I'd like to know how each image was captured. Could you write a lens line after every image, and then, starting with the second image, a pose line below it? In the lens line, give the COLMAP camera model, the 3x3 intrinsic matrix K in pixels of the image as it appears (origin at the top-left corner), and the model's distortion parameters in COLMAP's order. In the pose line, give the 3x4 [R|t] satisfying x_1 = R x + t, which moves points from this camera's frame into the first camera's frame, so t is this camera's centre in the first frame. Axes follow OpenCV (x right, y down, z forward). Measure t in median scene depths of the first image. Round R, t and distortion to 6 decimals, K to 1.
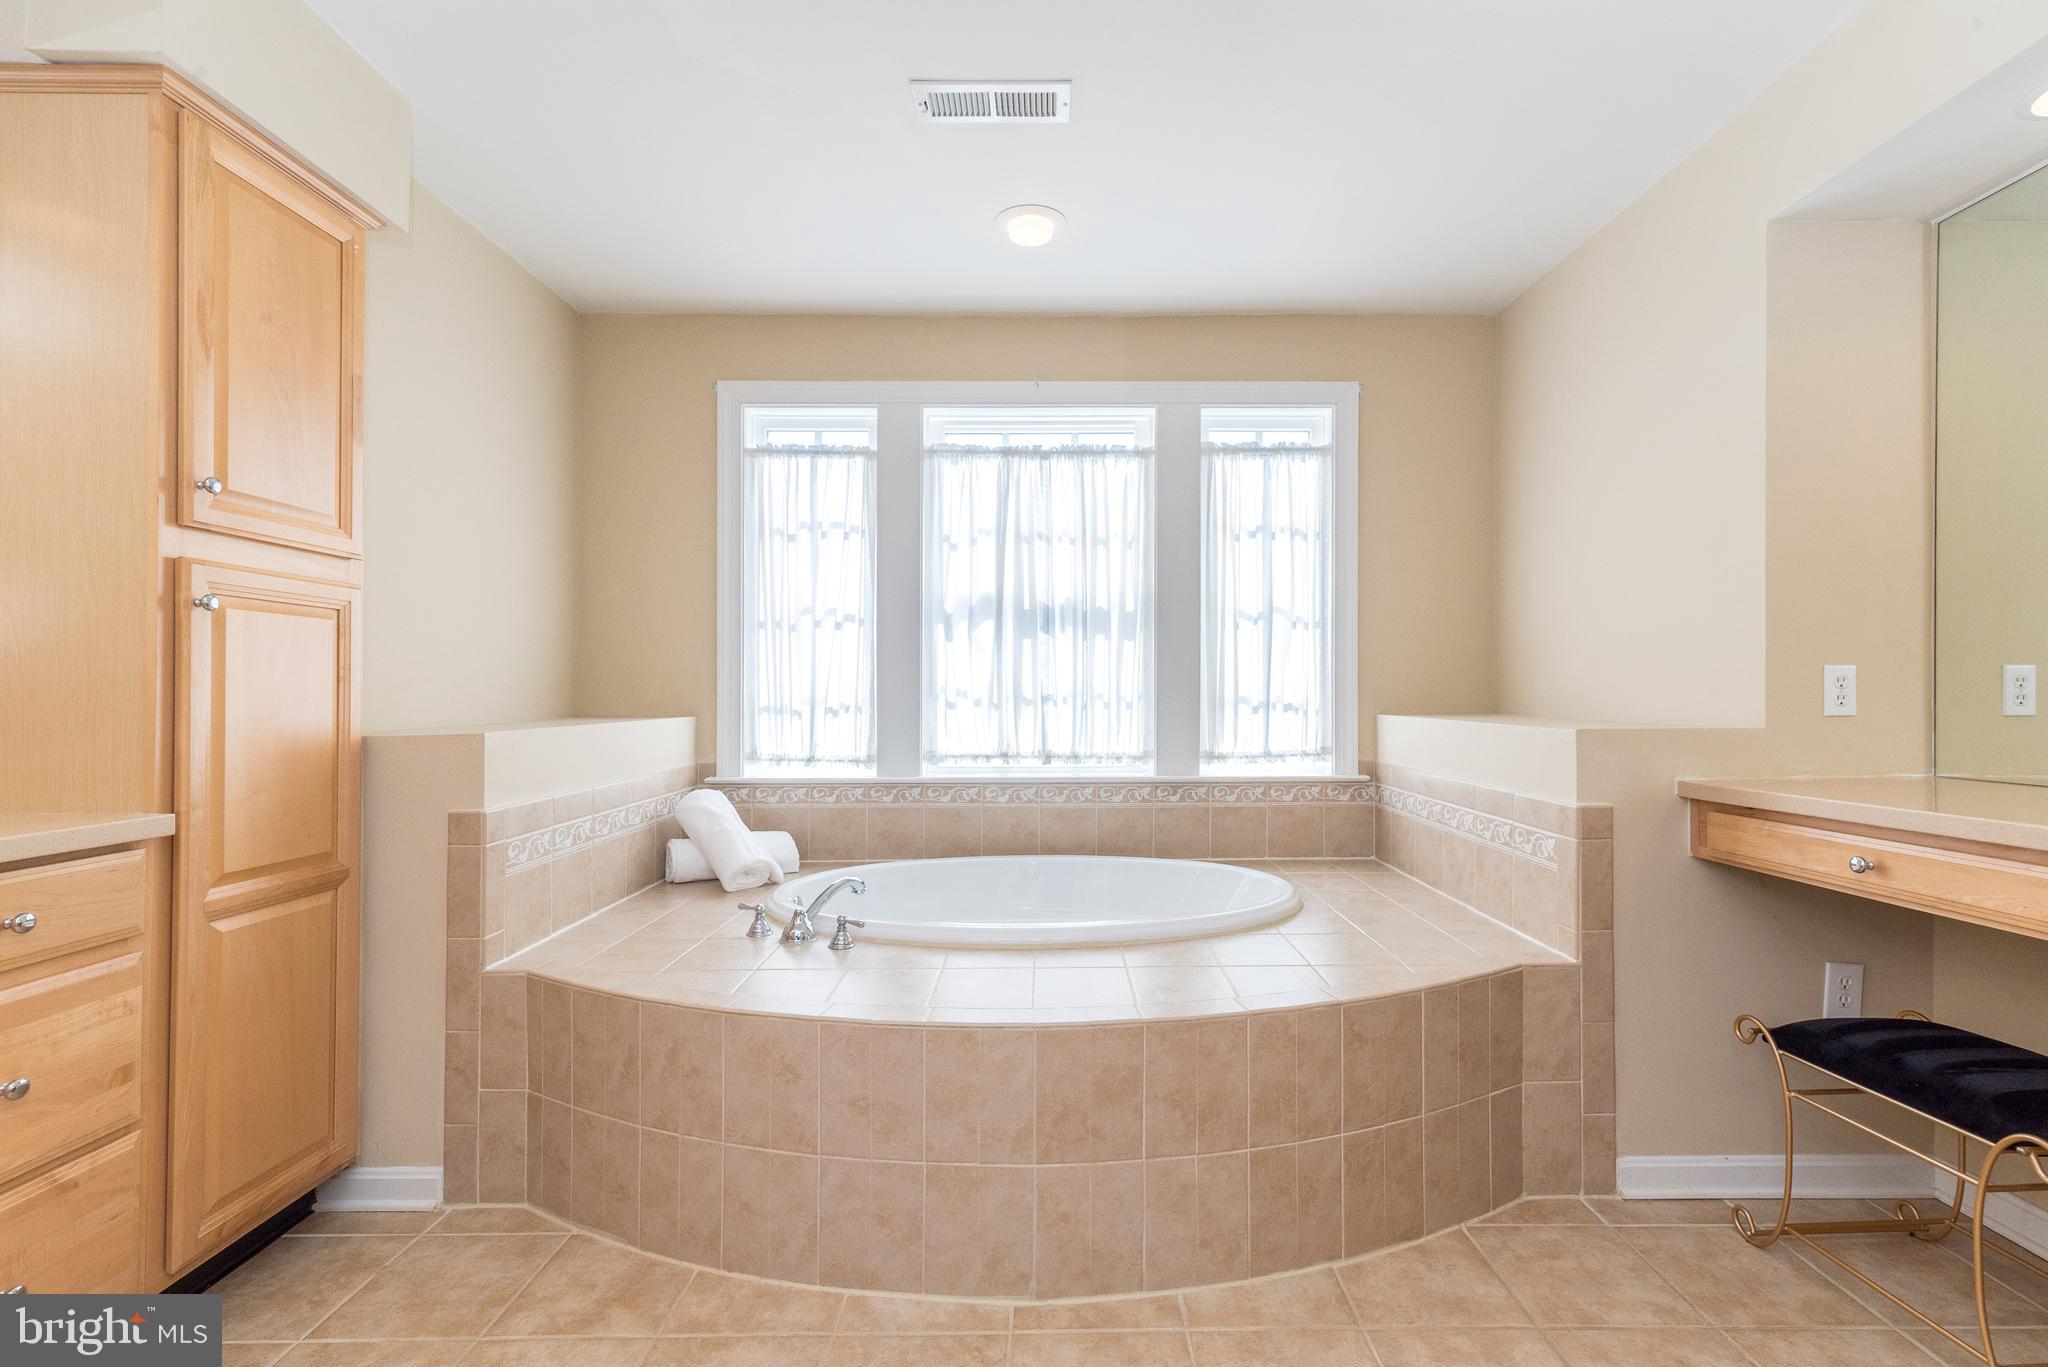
lens RADIAL K [[903.3, 0, 1042.3], [0, 903.3, 680.2], [0, 0, 1]] dist [0.007307, 0.000526]
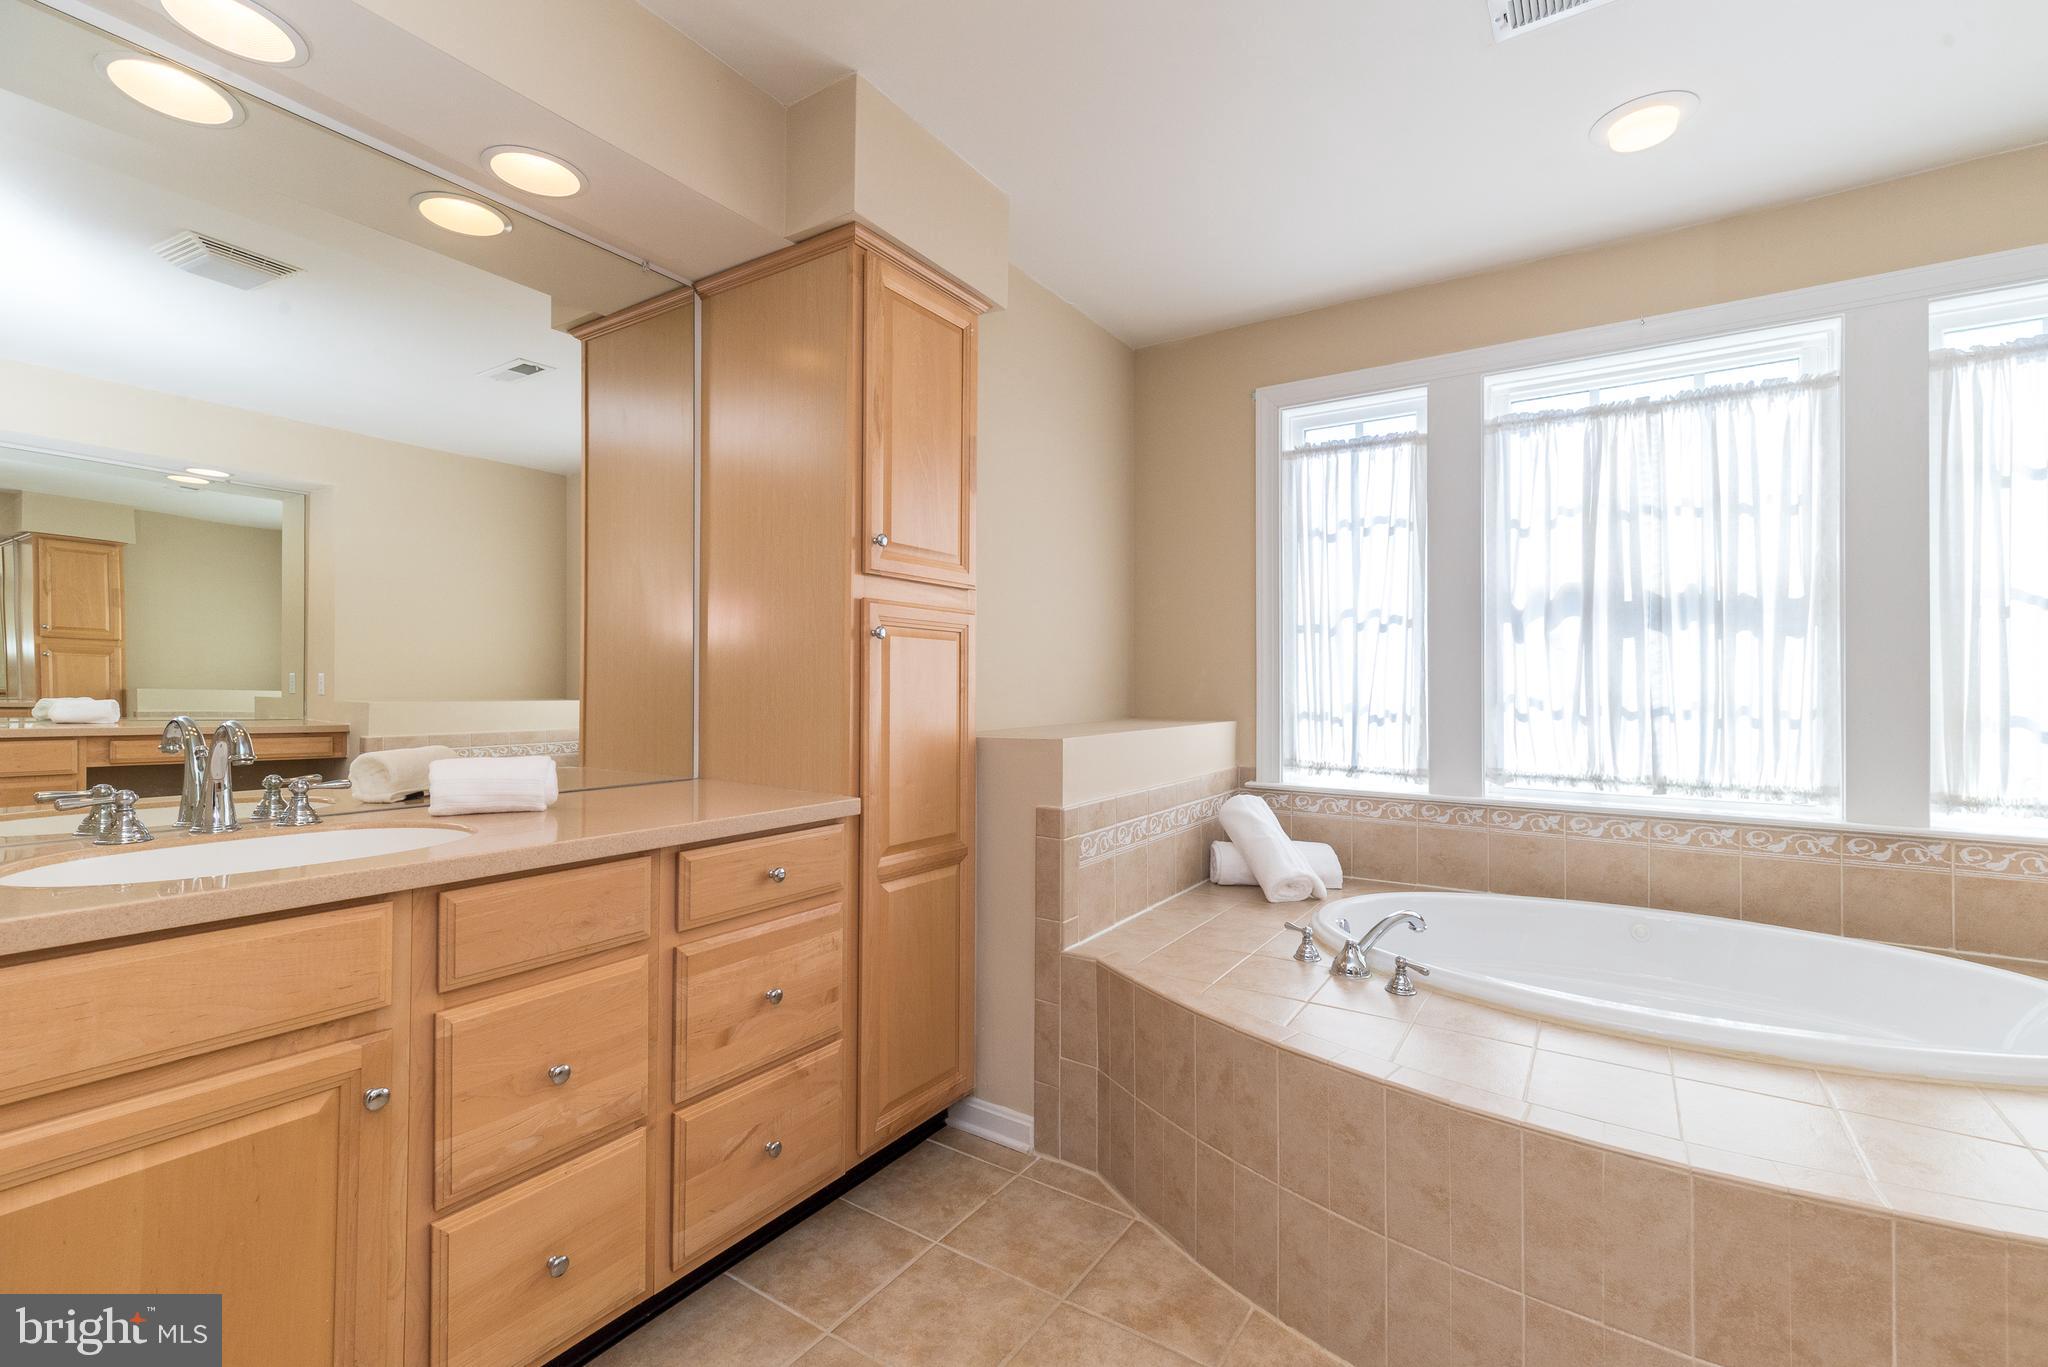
lens RADIAL K [[903.3, 0, 1042.3], [0, 903.3, 680.2], [0, 0, 1]] dist [0.007307, 0.000526]
pose [[0.841052, -0.001344, -0.540953, -0.028139], [0.002262, 0.999997, 0.001033, -0.013793], [0.540950, -0.002093, 0.841052, 0.040724]]
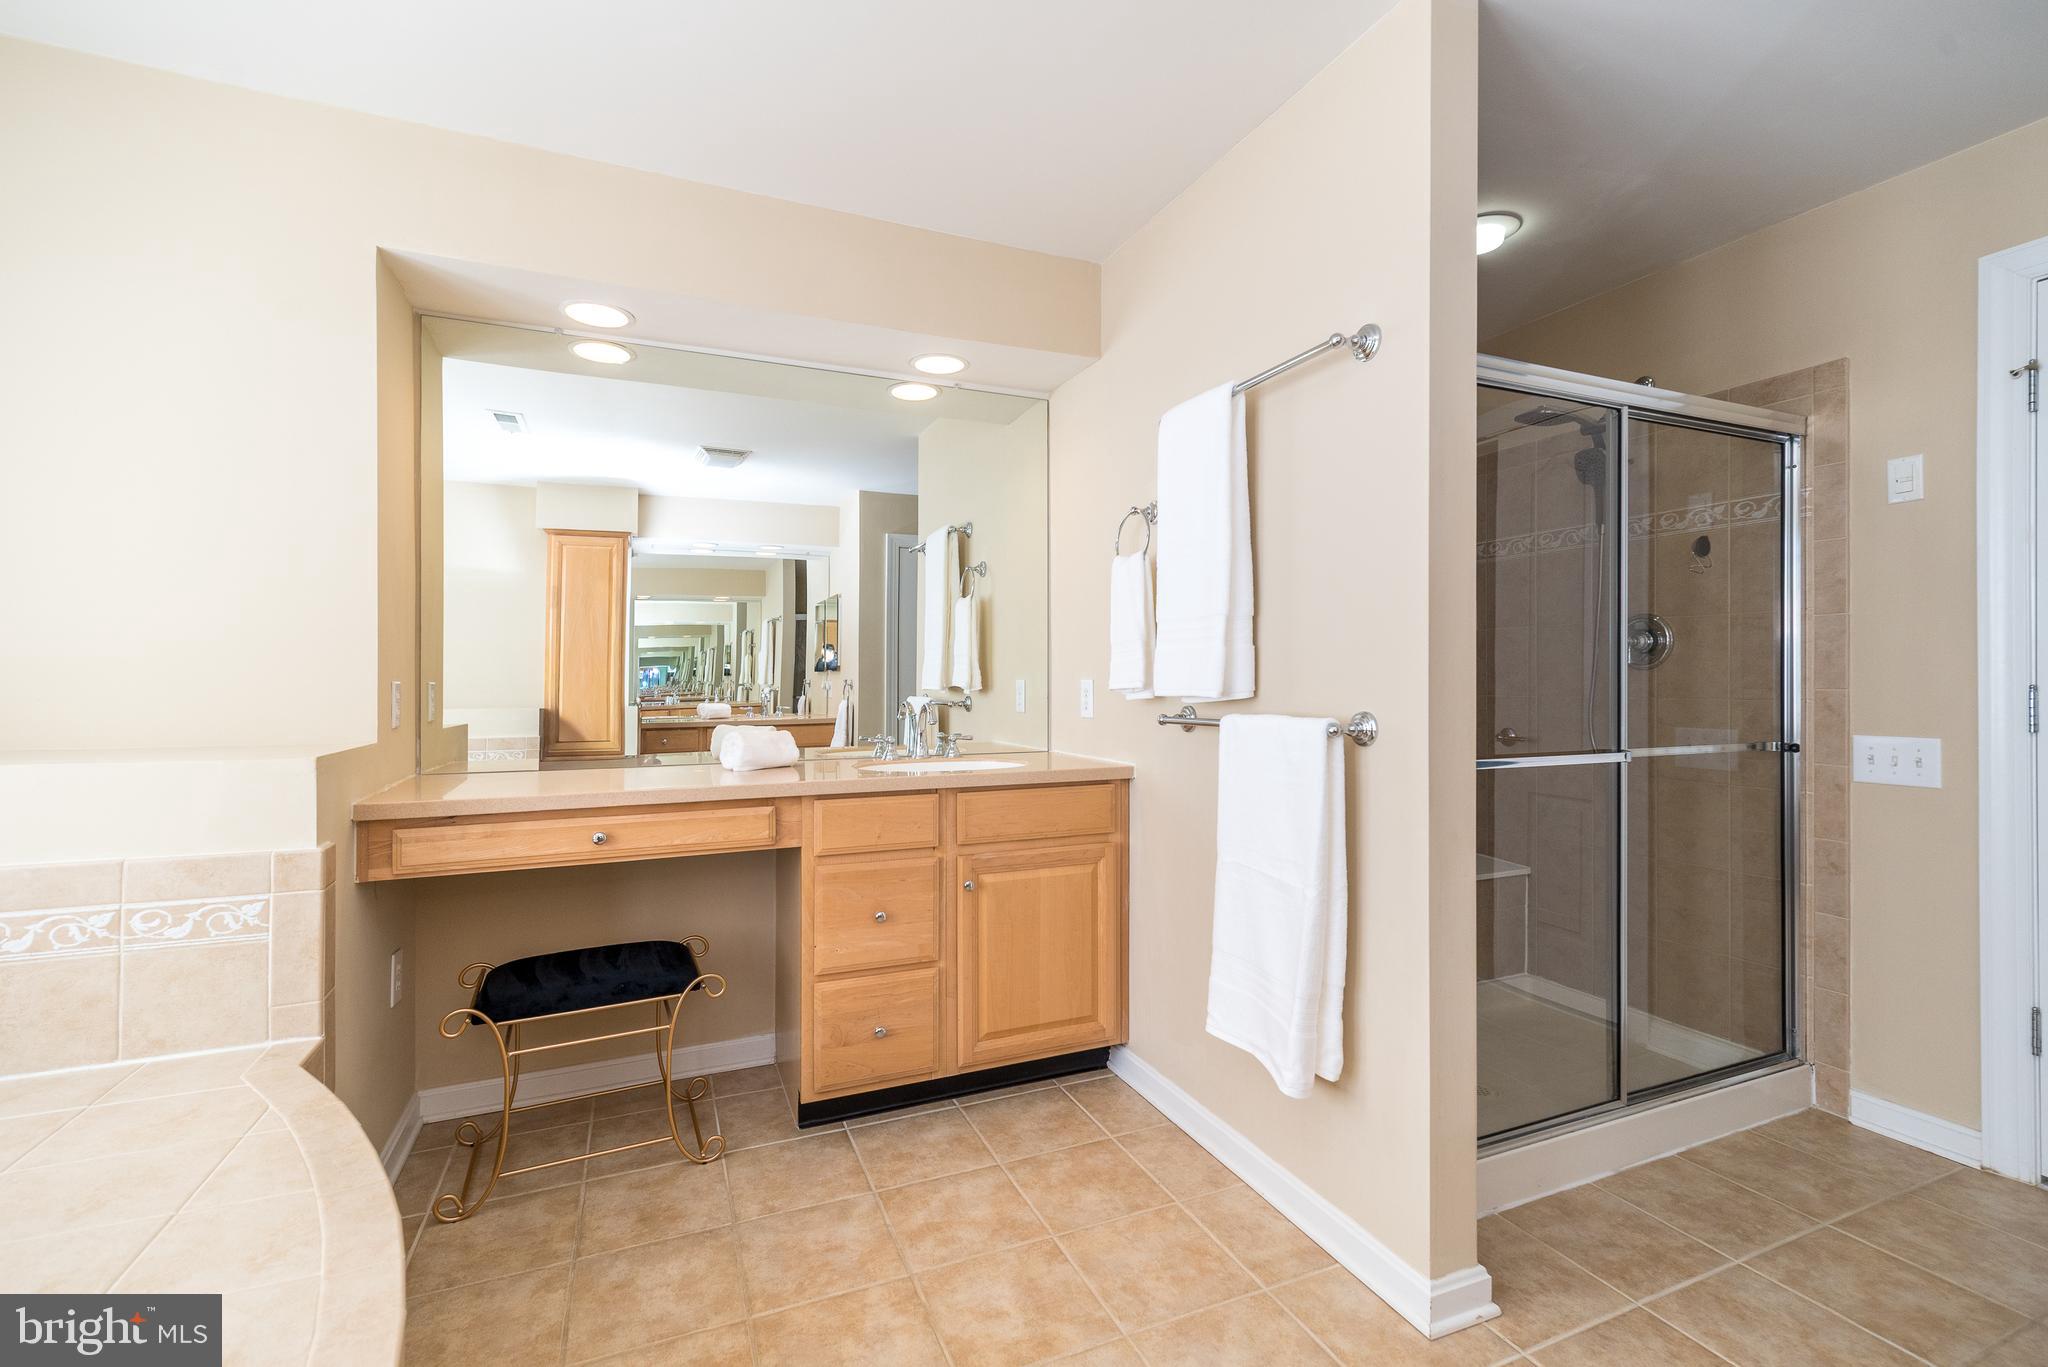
lens RADIAL K [[903.3, 0, 1042.3], [0, 903.3, 680.2], [0, 0, 1]] dist [0.007307, 0.000526]
pose [[-0.398065, 0.001031, 0.917356, -0.341001], [-0.011969, 0.999908, -0.006318, -0.014568], [-0.917279, -0.013495, -0.398017, 0.572684]]
